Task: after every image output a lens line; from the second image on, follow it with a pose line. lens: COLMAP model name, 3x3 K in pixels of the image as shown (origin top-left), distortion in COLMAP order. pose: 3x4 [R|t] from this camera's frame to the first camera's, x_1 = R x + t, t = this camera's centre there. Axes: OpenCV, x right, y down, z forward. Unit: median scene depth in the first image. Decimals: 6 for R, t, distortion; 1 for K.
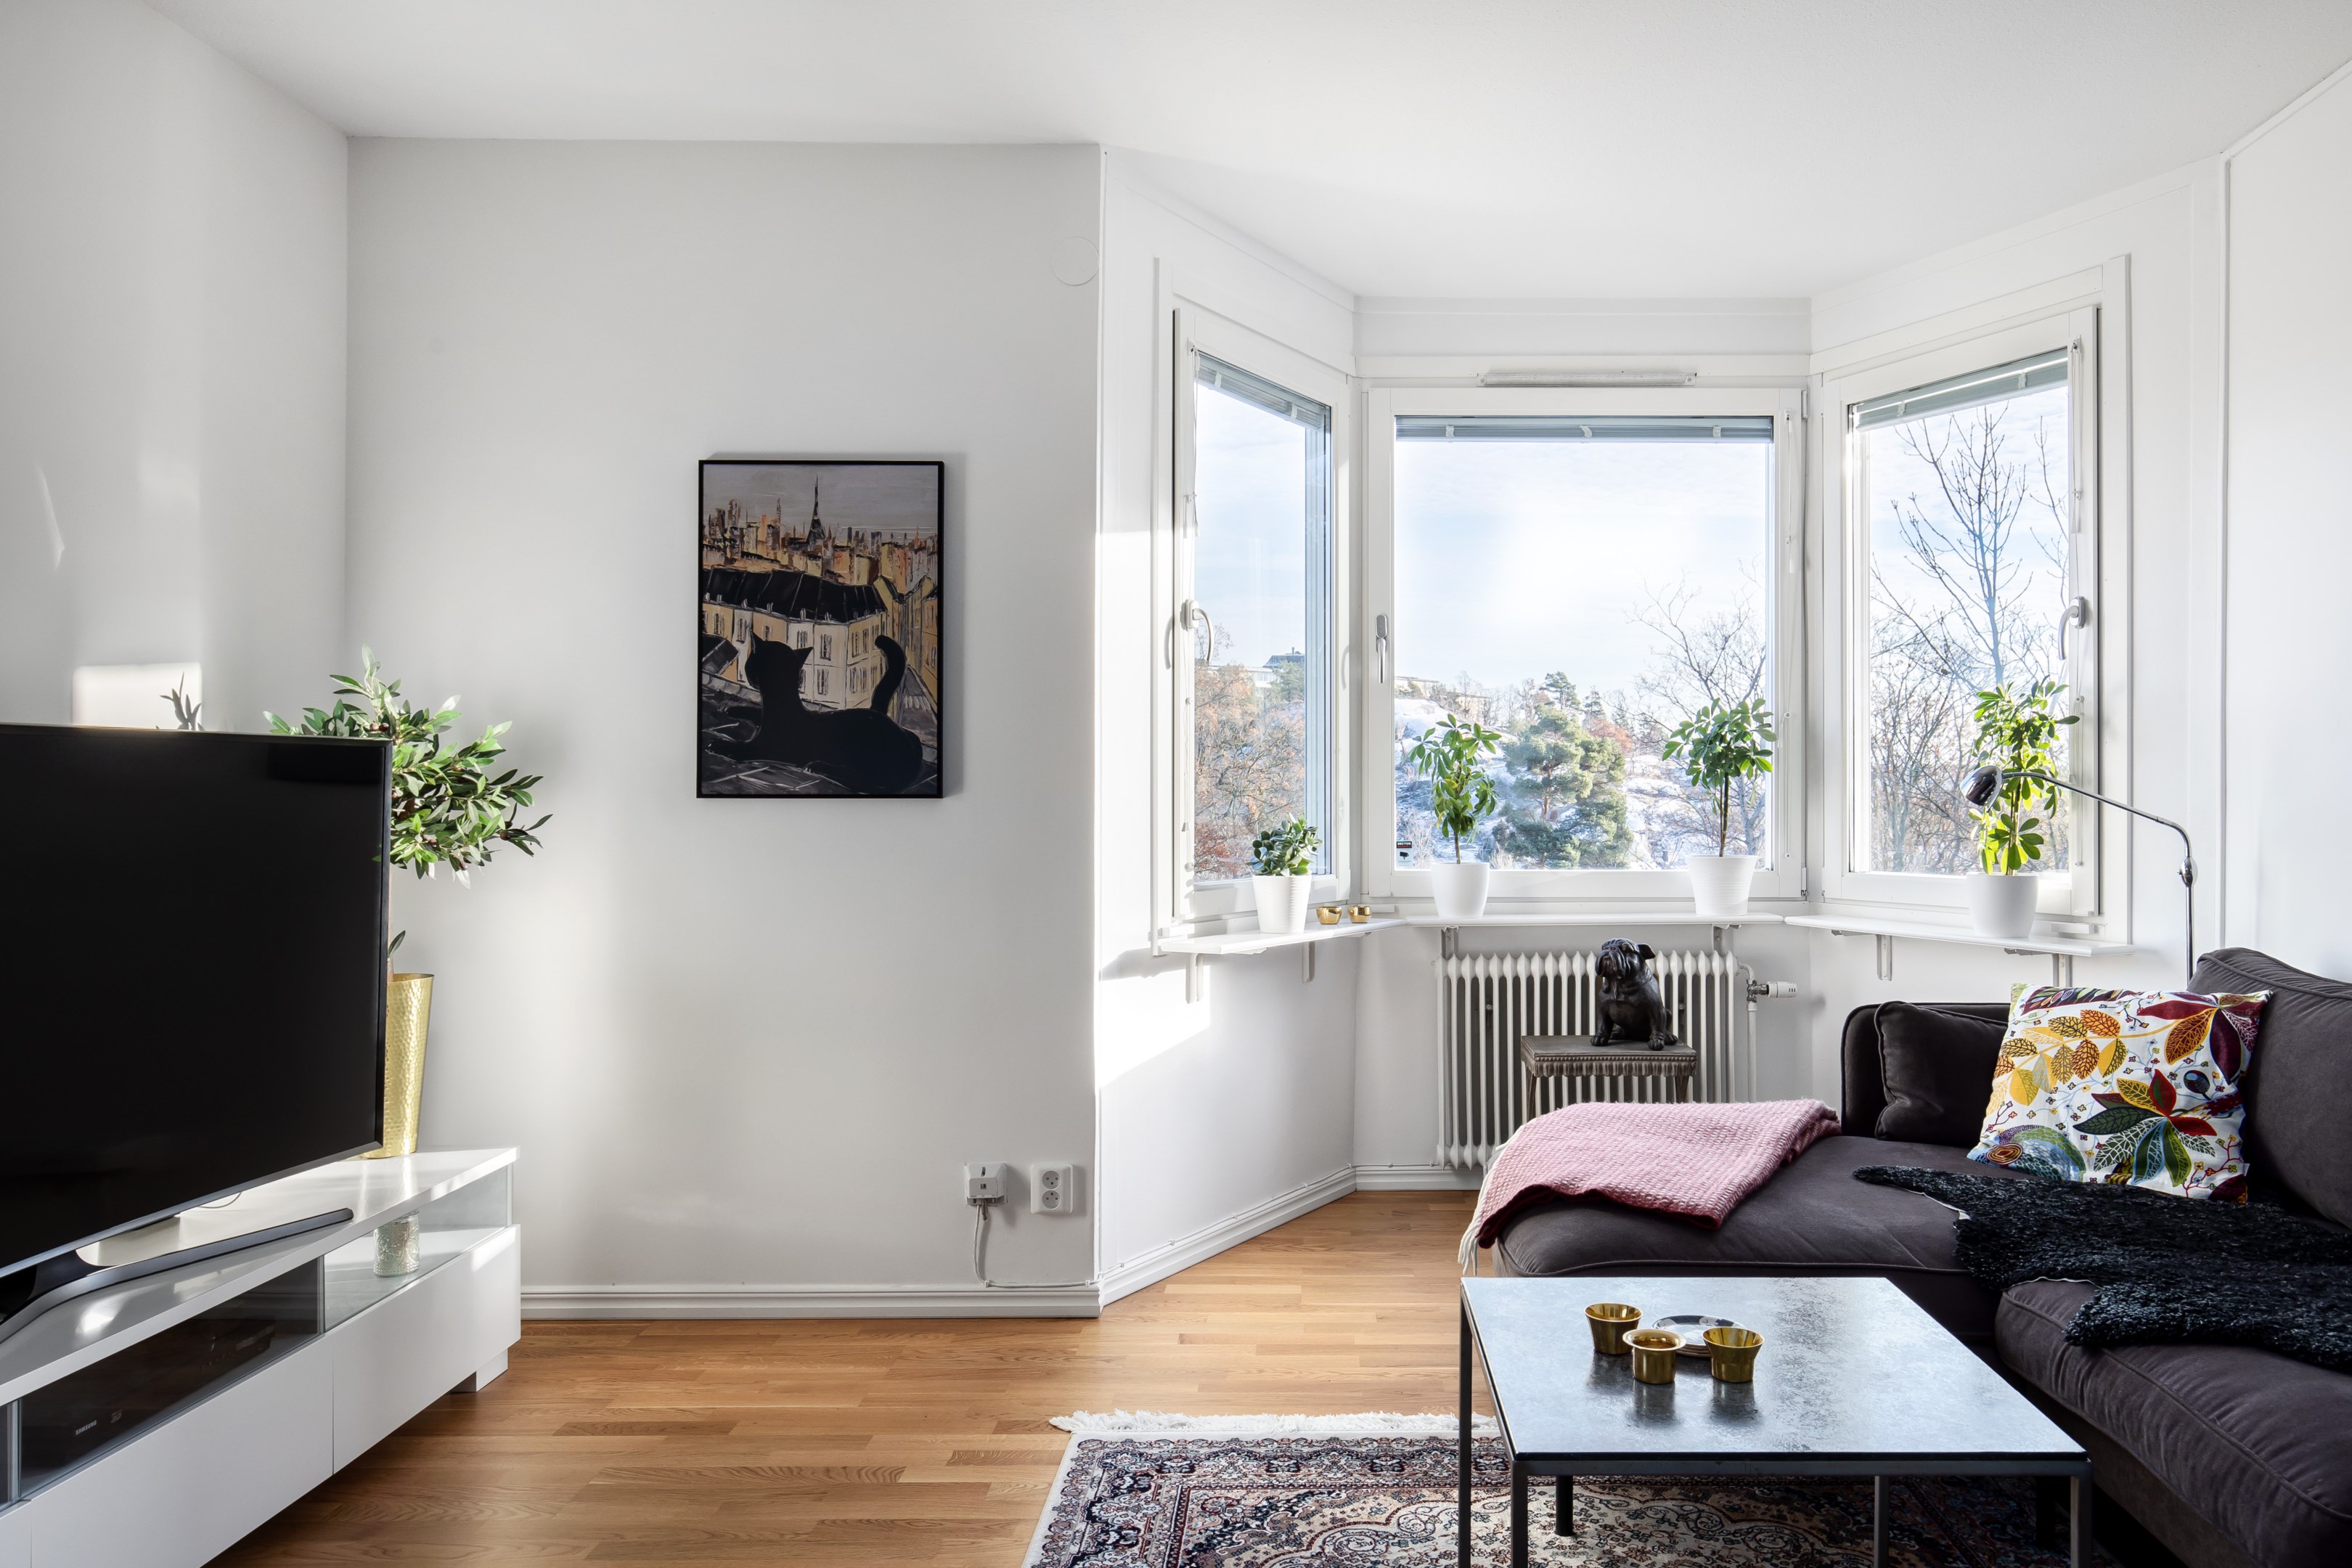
lens RADIAL K [[1629.1, 0, 1314.9], [0, 1629.1, 786.3], [0, 0, 1]] dist [-0.004119, -0.000513]
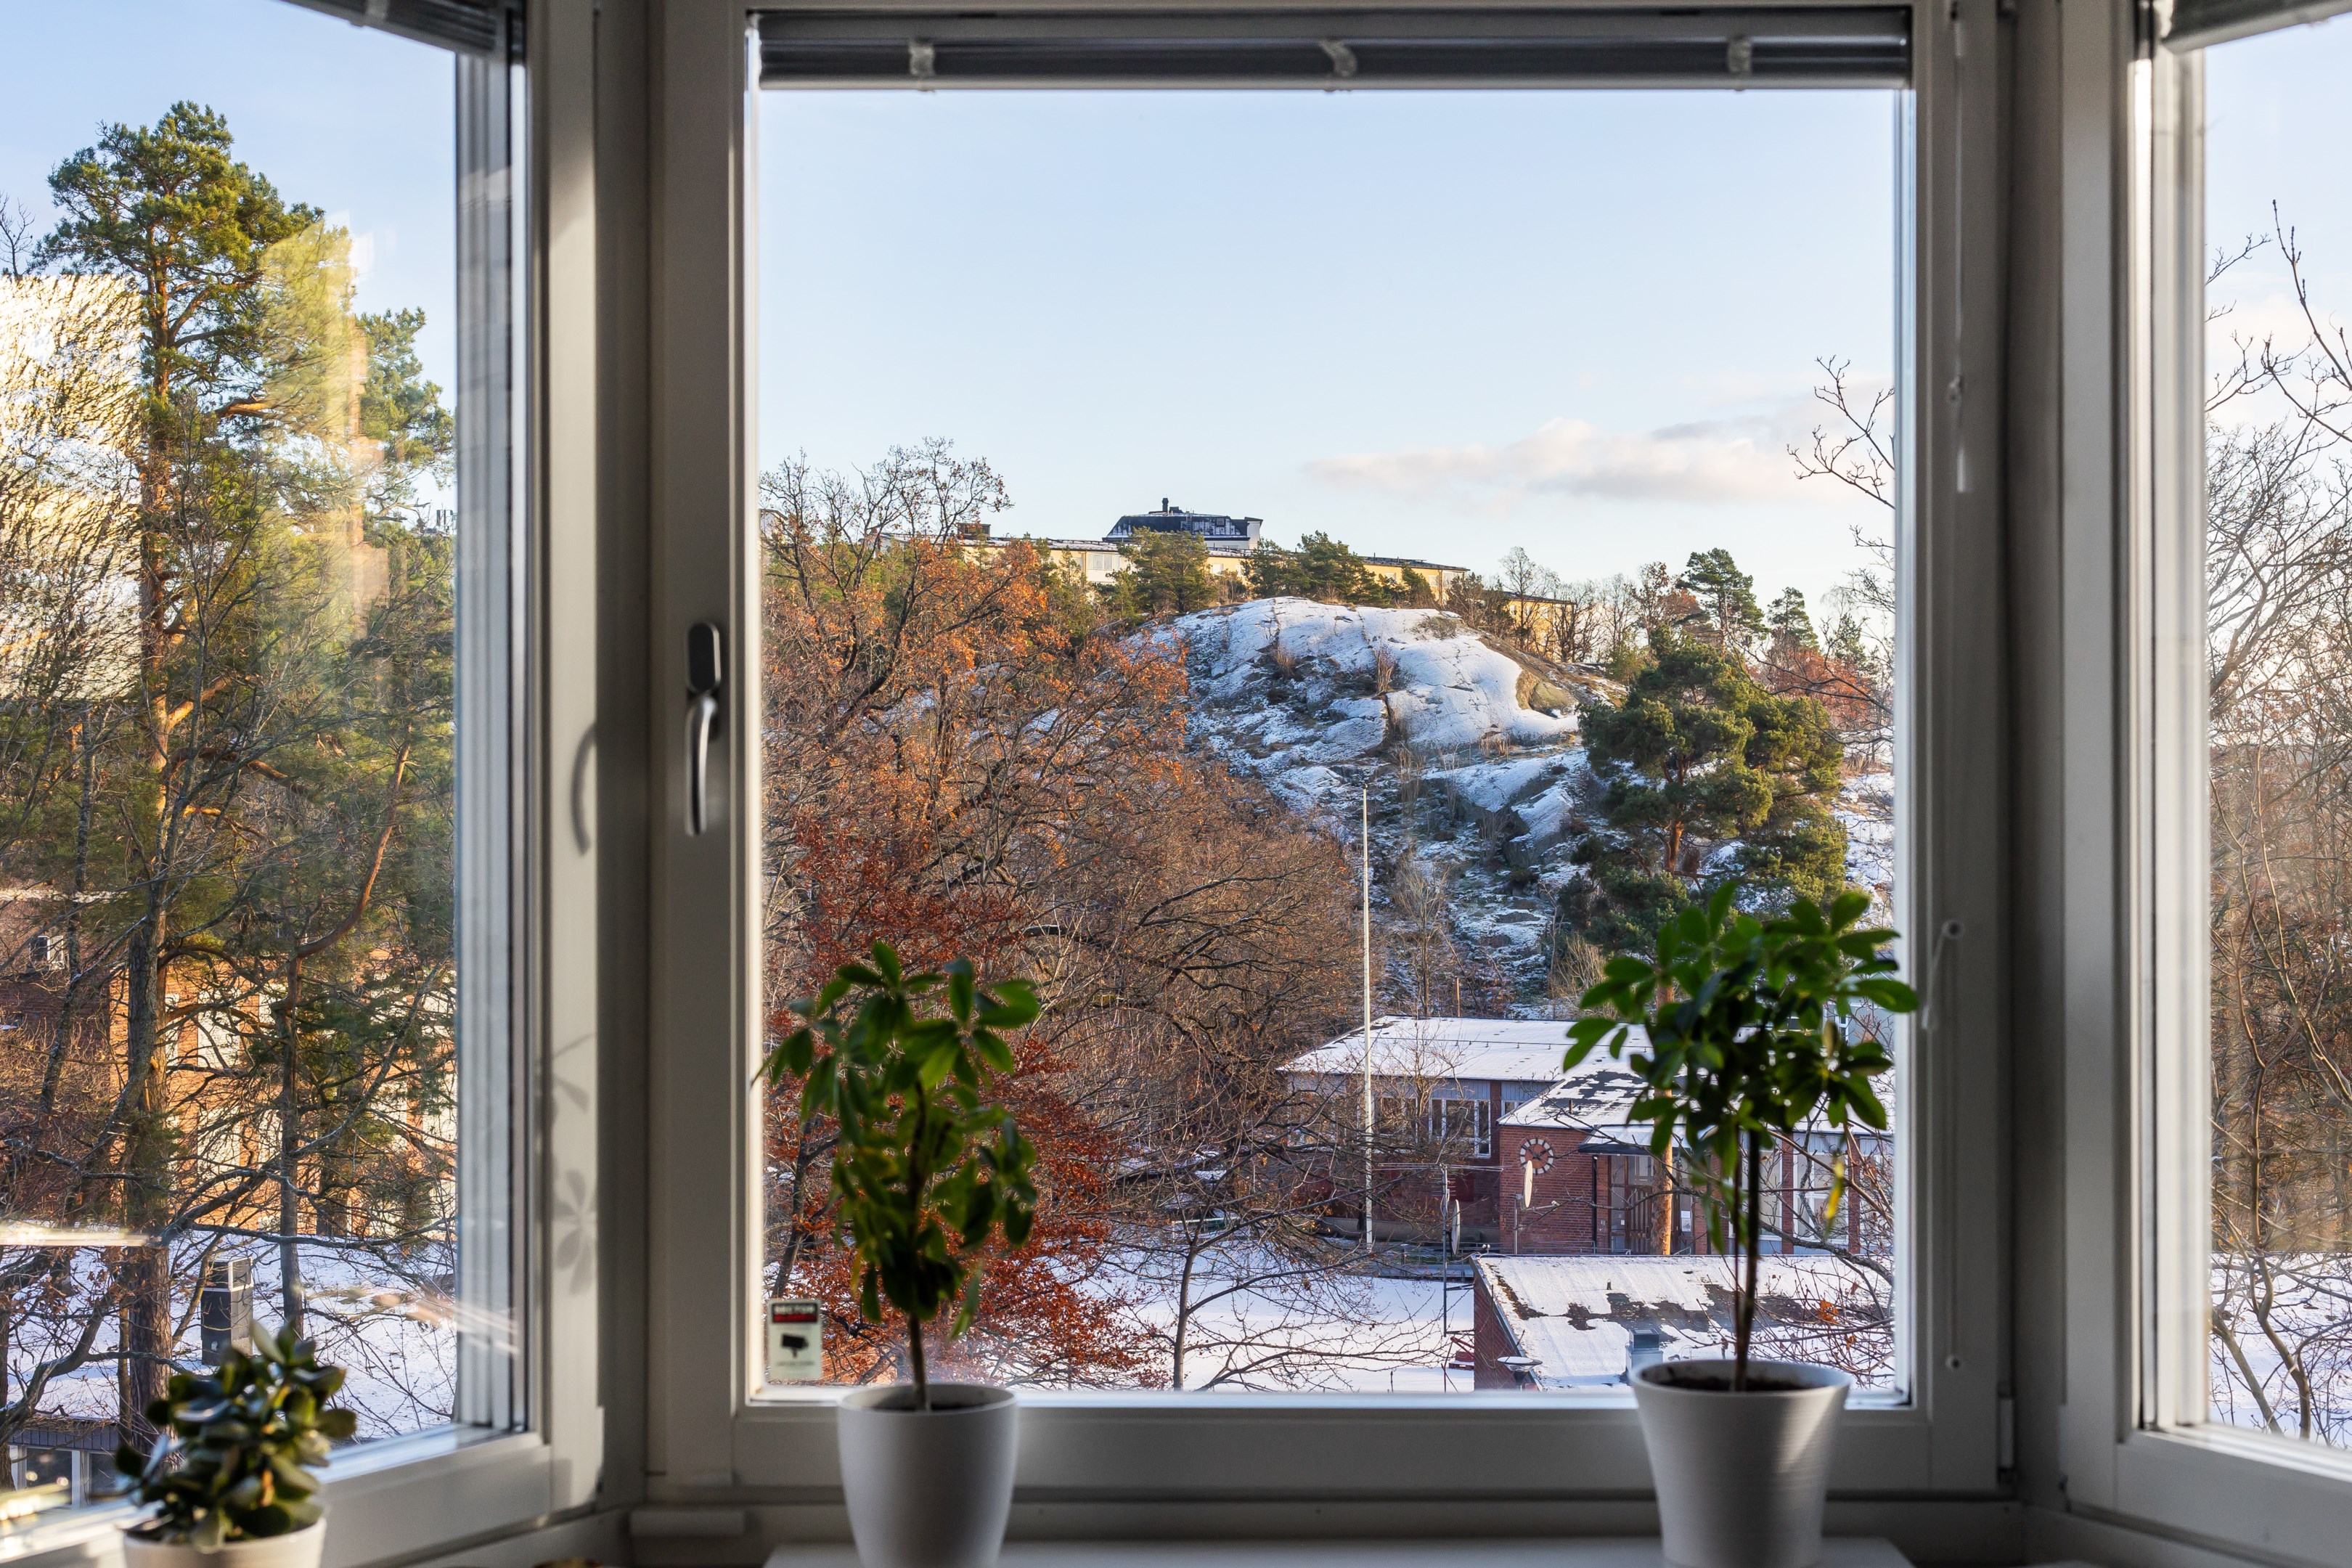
lens RADIAL K [[3375.3, 0, 1255.8], [0, 3375.3, 772.2], [0, 0, 1]] dist [0.007052, 0.034545]
pose [[0.999949, -0.005556, 0.008379, 0.191458], [0.005578, 0.999981, -0.002684, -0.096677], [-0.008364, 0.002731, 0.999961, 0.428587]]
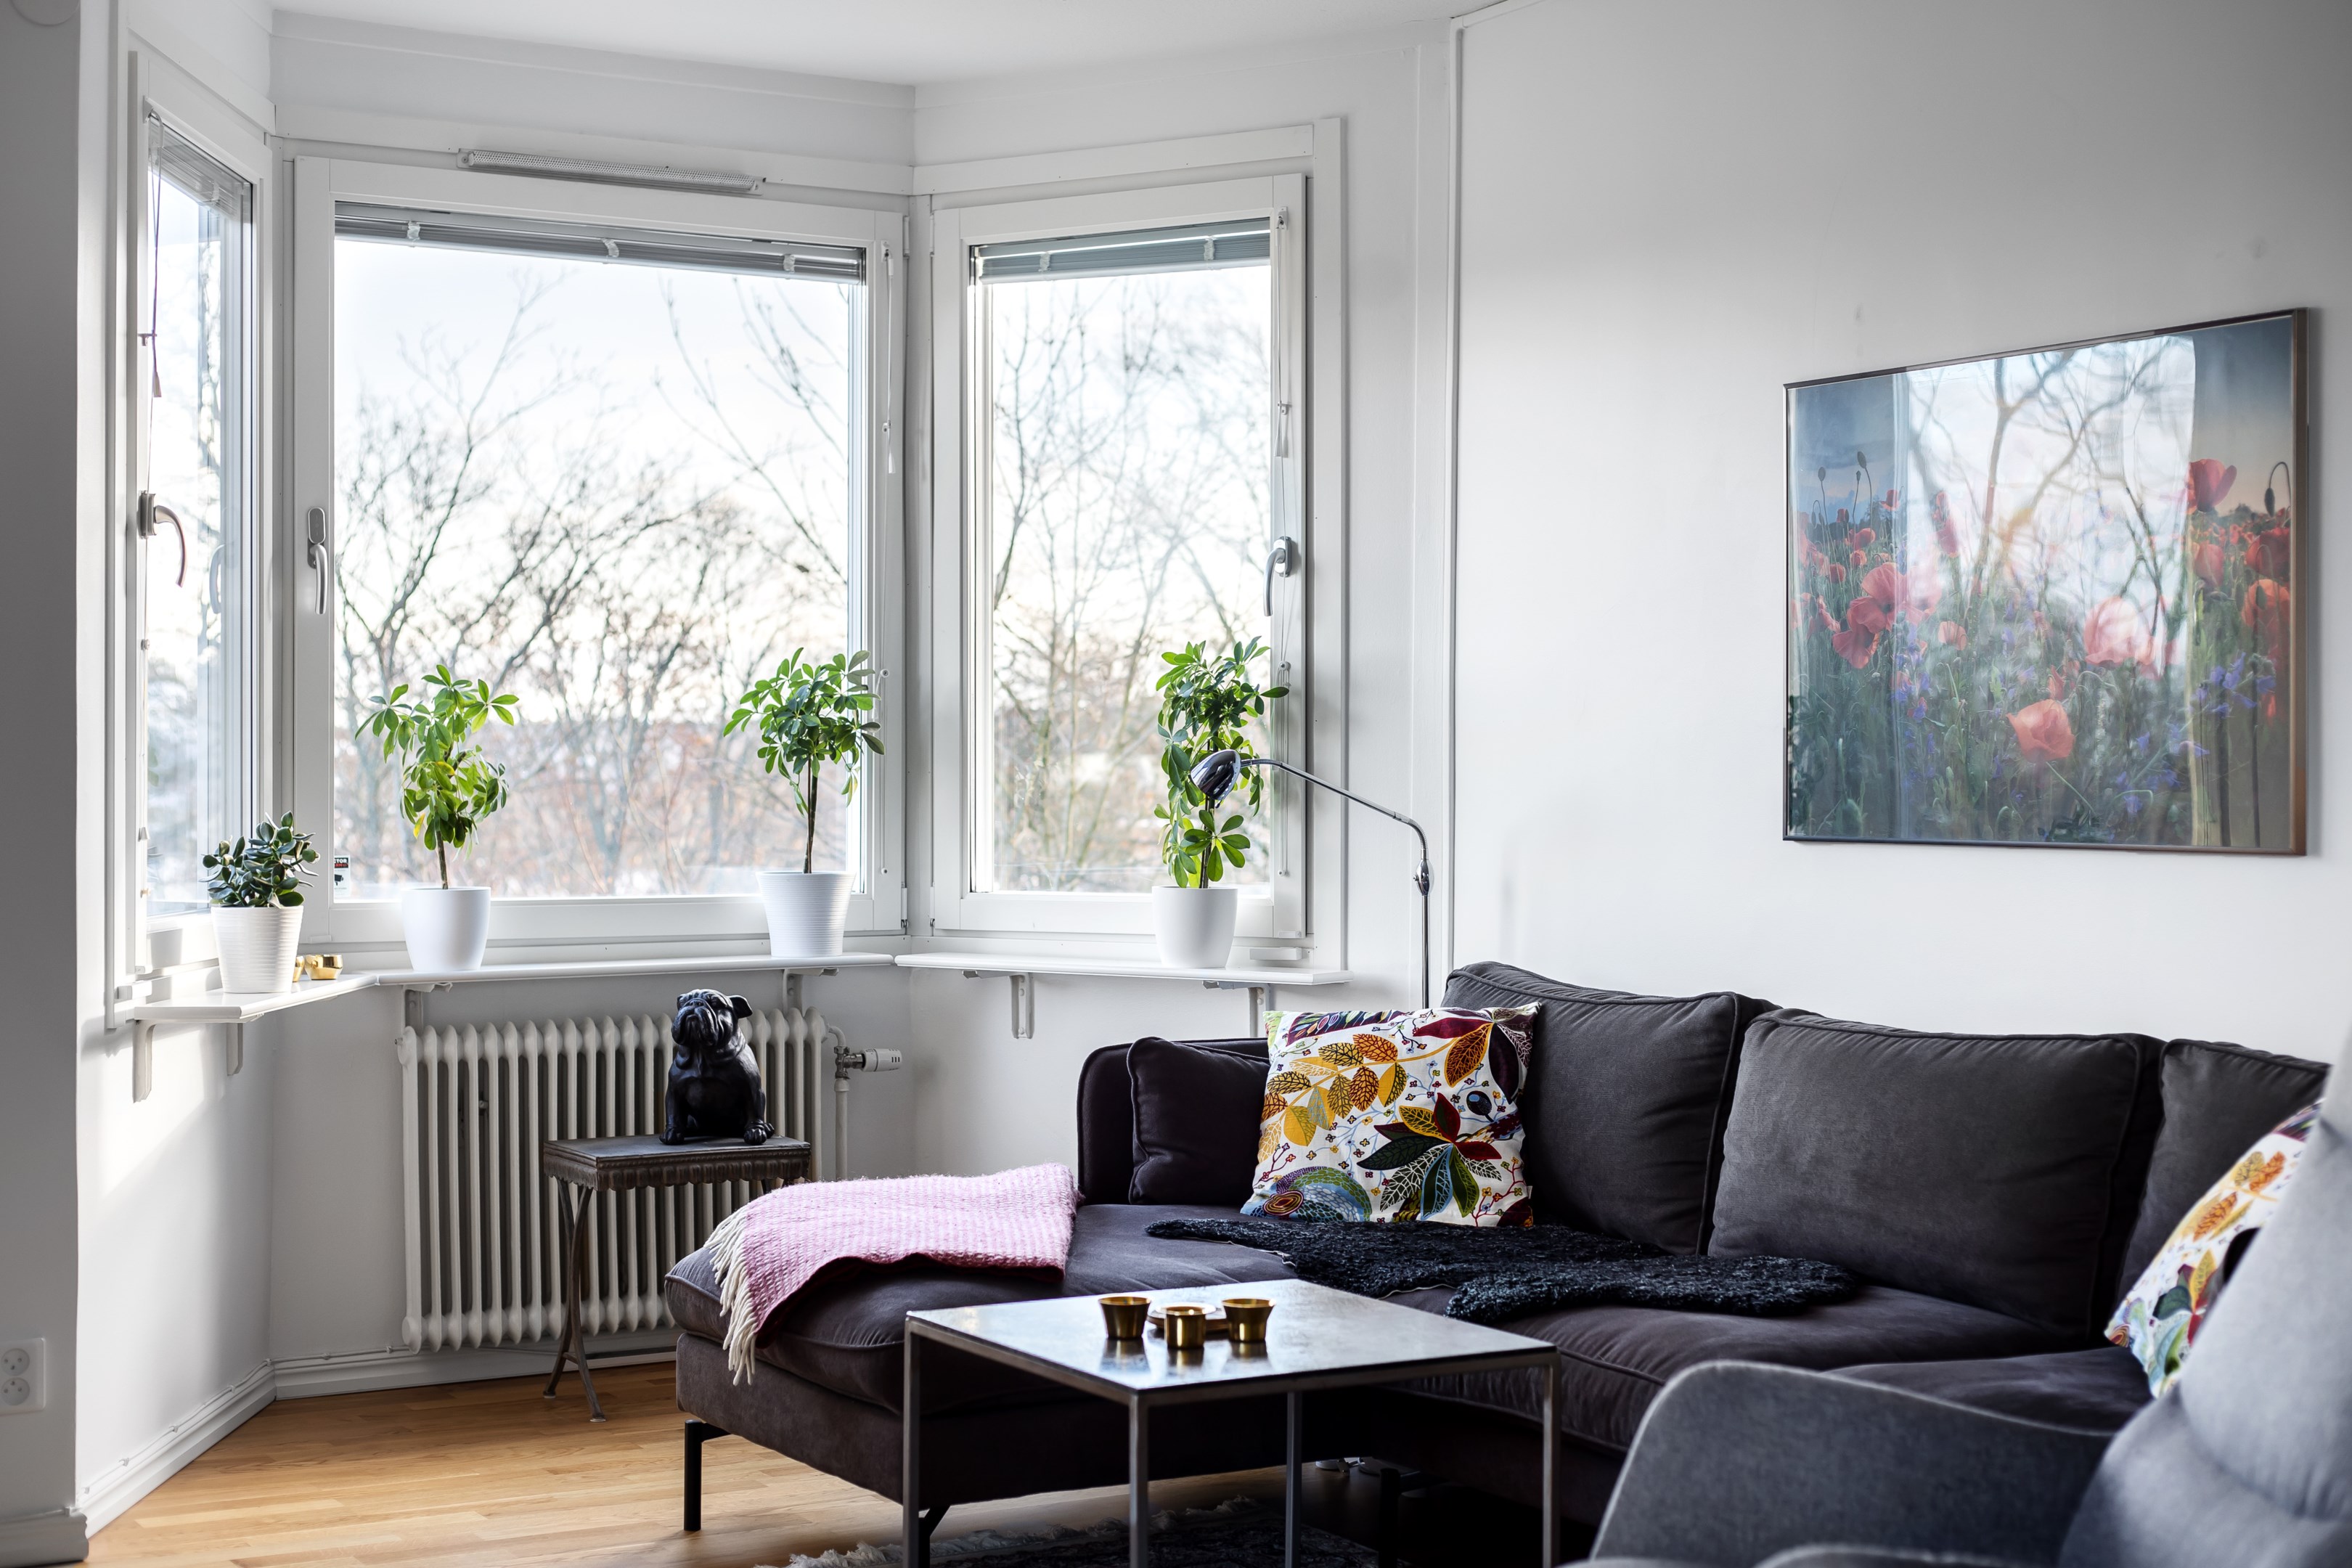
lens RADIAL K [[3371.3, 0, 1176.0], [0, 3371.3, 784.0], [0, 0, 1]] dist [-0.007367, -0.020049]
pose [[0.863702, 0.000036, 0.504003, -0.448388], [-0.002698, 0.999986, 0.004553, -0.003449], [-0.503996, -0.005293, 0.863690, -0.436576]]
